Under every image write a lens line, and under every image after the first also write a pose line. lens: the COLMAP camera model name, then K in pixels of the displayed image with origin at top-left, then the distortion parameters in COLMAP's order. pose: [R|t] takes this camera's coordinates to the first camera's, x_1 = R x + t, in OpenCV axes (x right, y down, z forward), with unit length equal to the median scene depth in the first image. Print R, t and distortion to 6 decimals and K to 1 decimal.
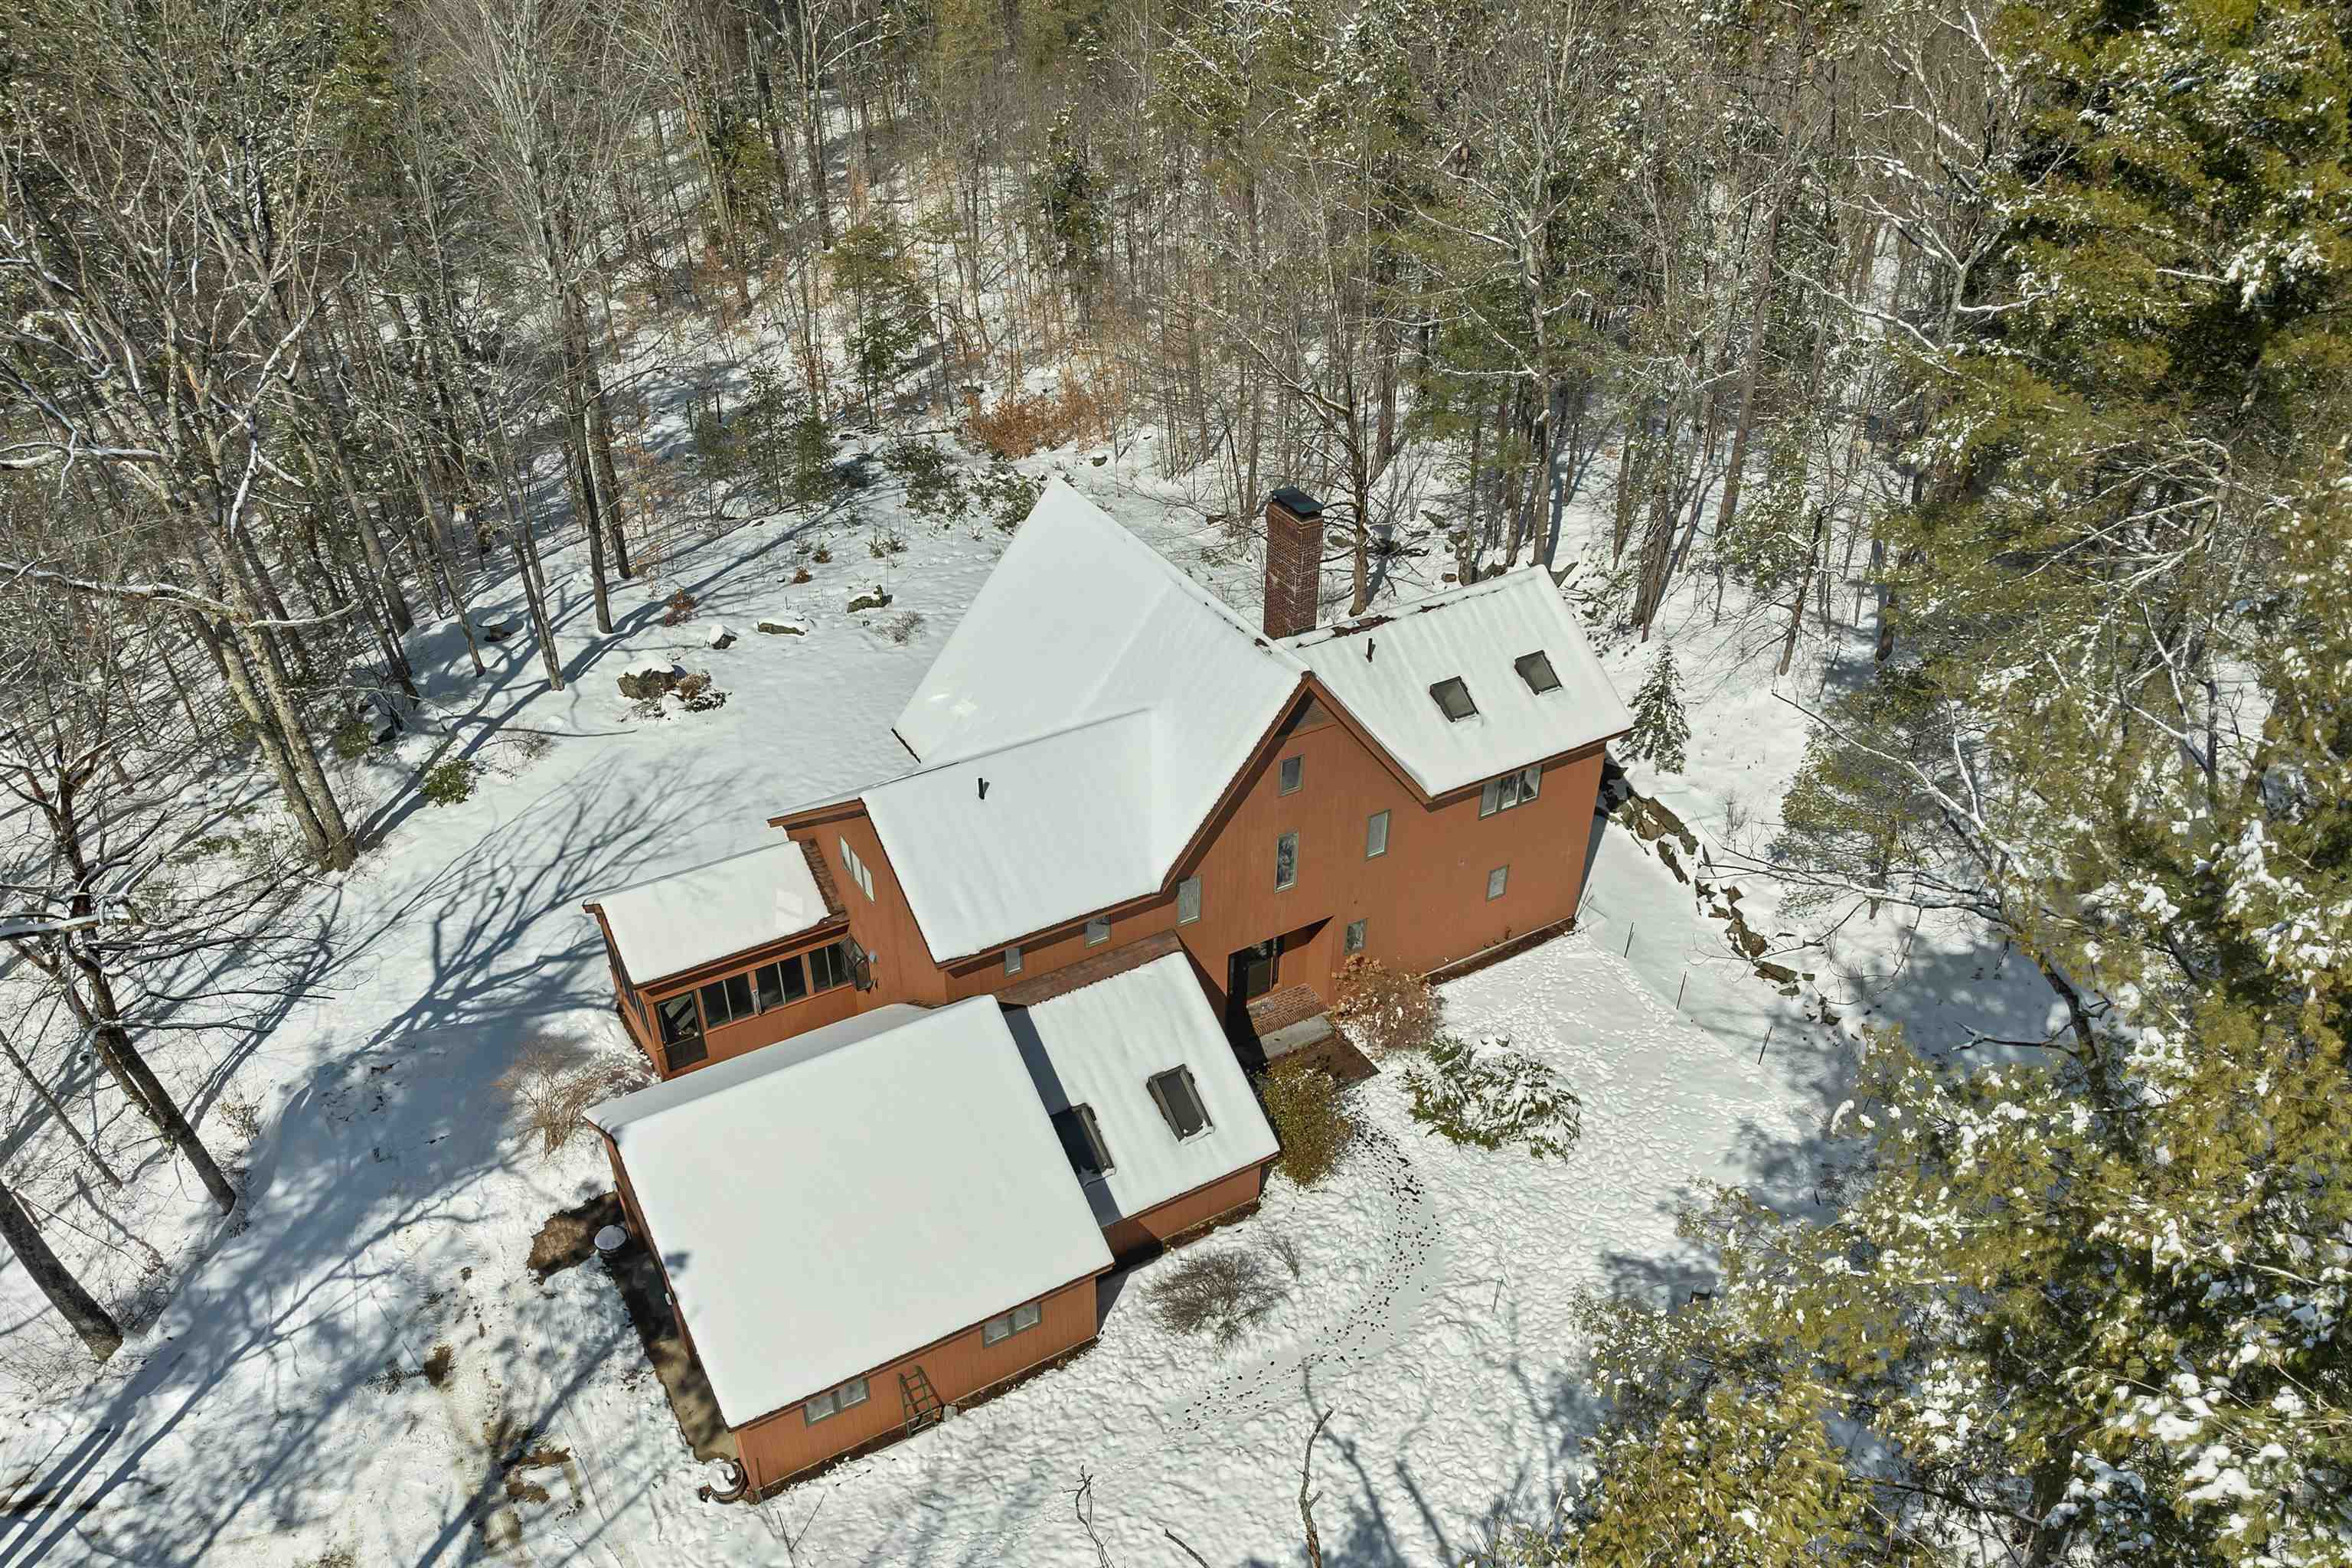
lens RADIAL K [[1808.8, 0, 1165.4], [0, 1808.8, 835.6], [0, 0, 1]] dist [-0.011207, 0.002341]
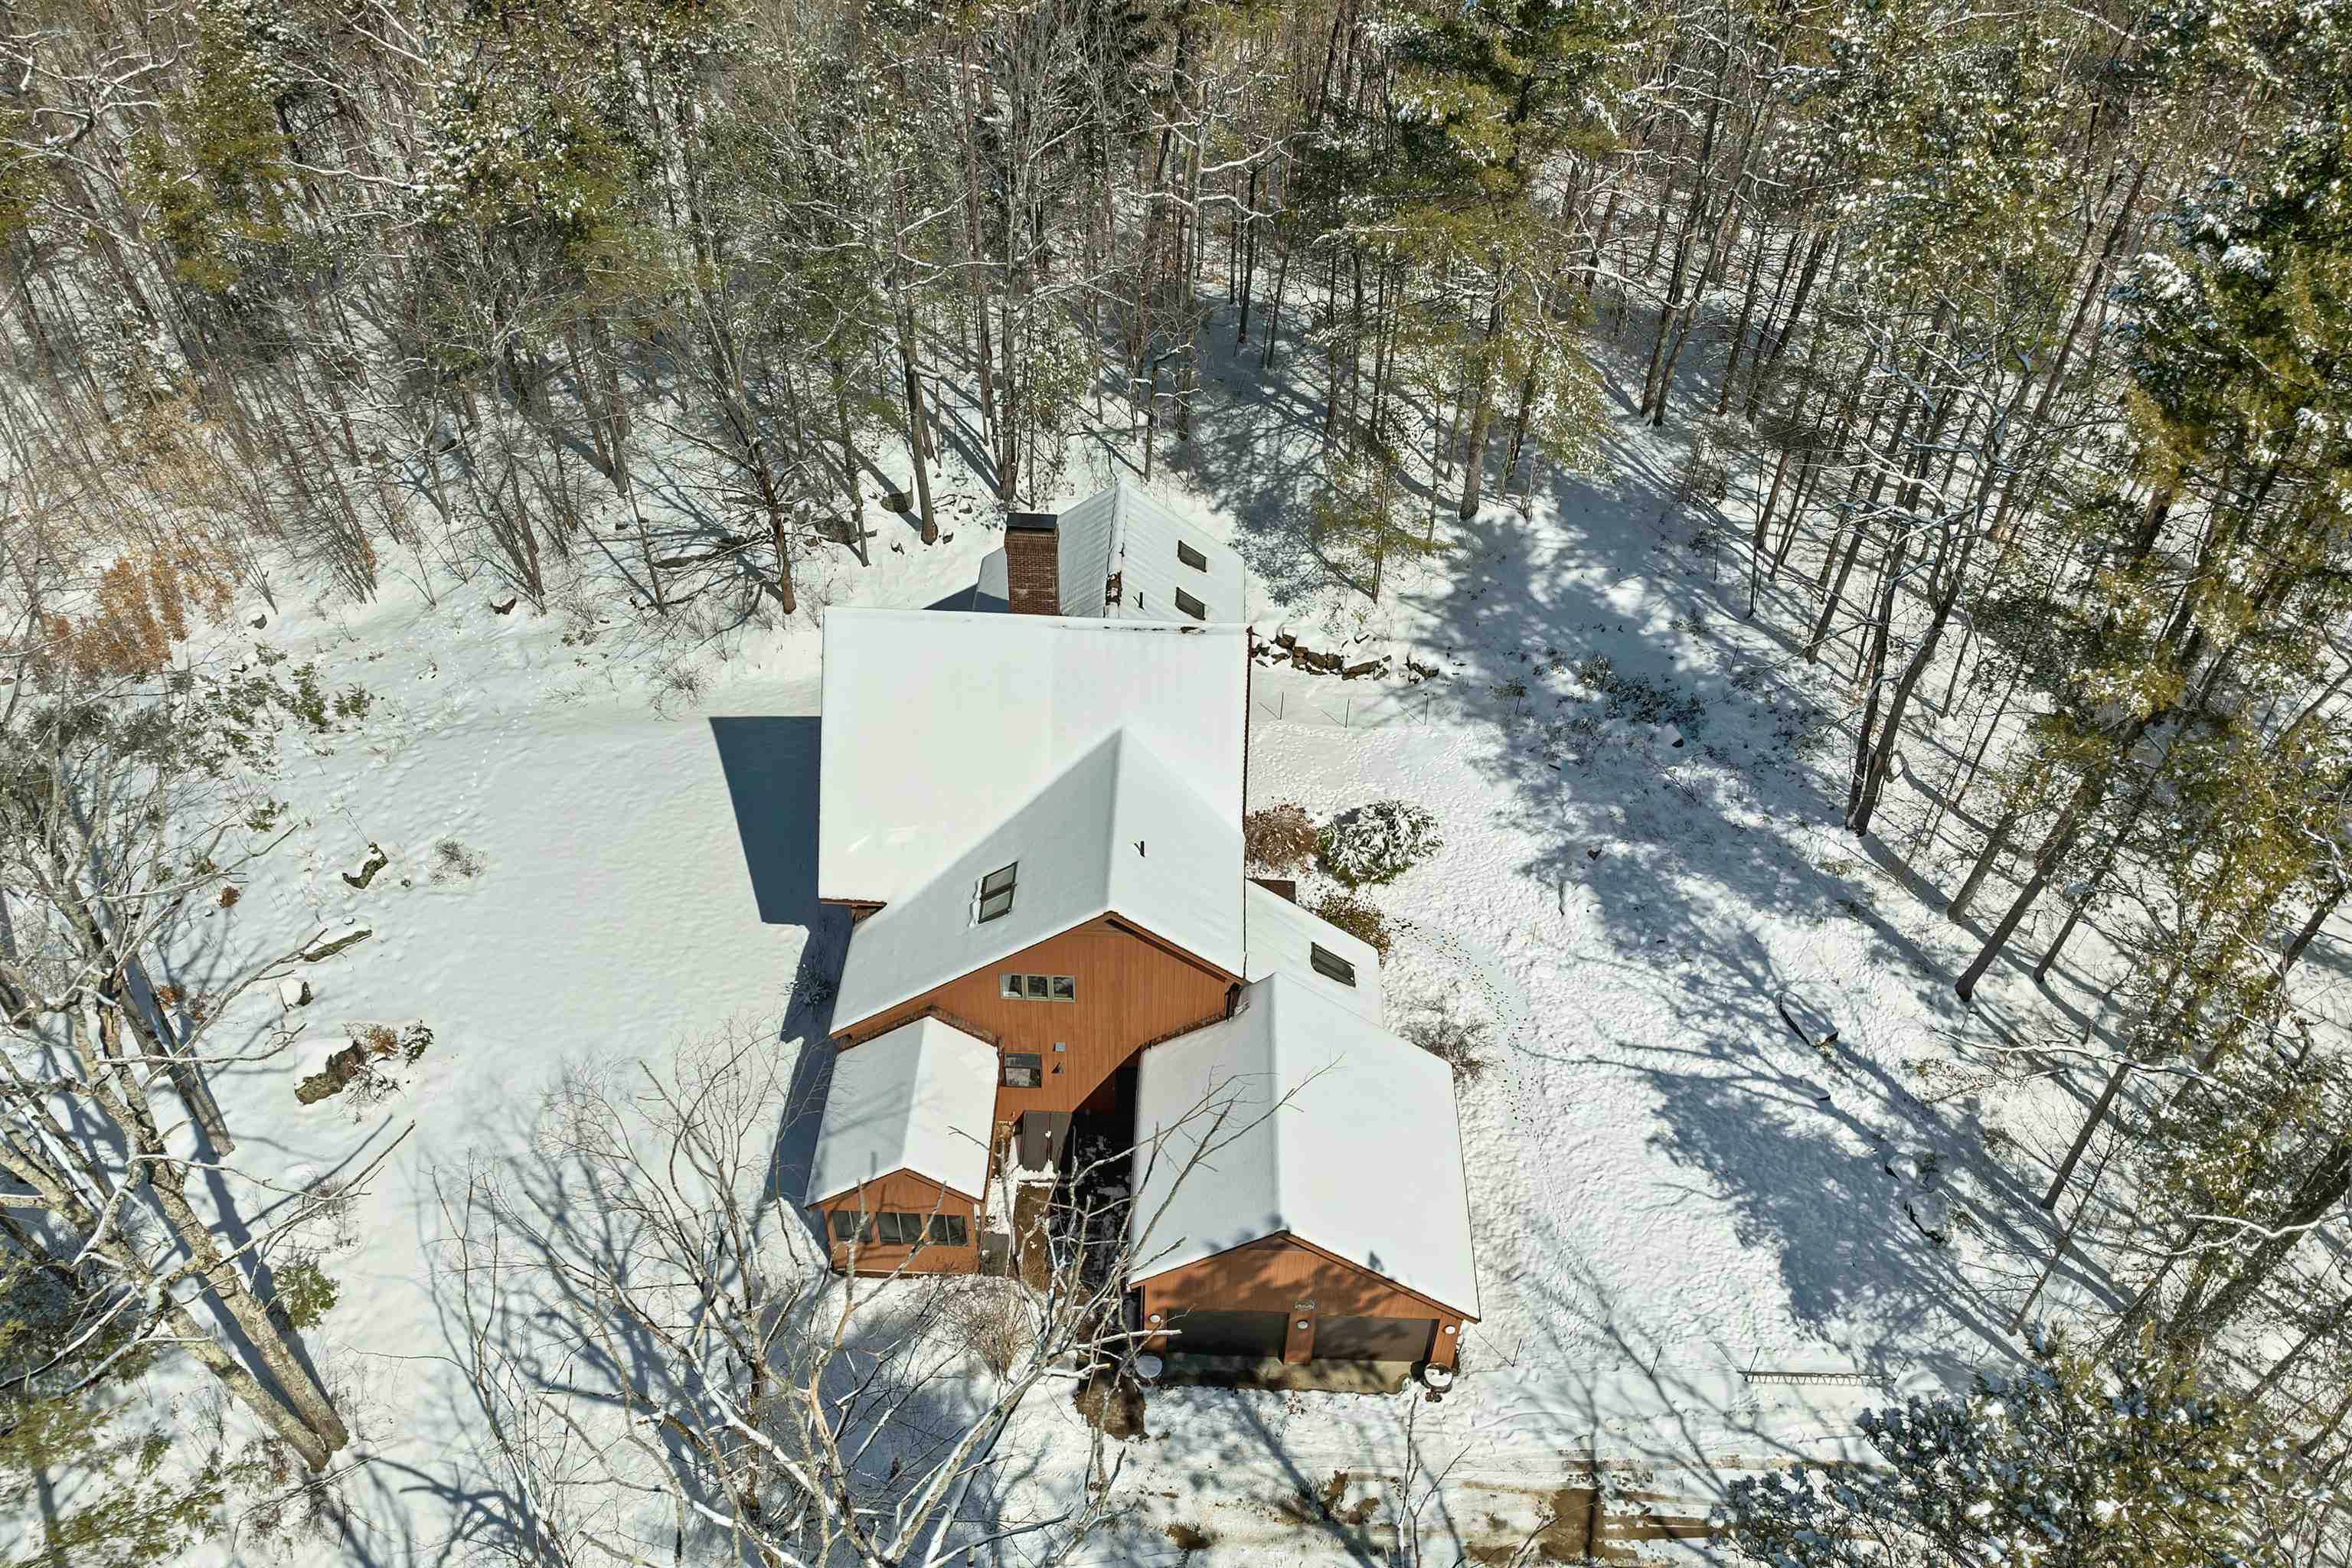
lens RADIAL K [[1808.8, 0, 1165.4], [0, 1808.8, 835.6], [0, 0, 1]] dist [-0.011207, 0.002341]
pose [[0.542814, -0.553872, 0.631332, -0.655292], [0.465207, 0.824149, 0.323050, -0.320109], [-0.699239, 0.118344, 0.705024, 0.132612]]
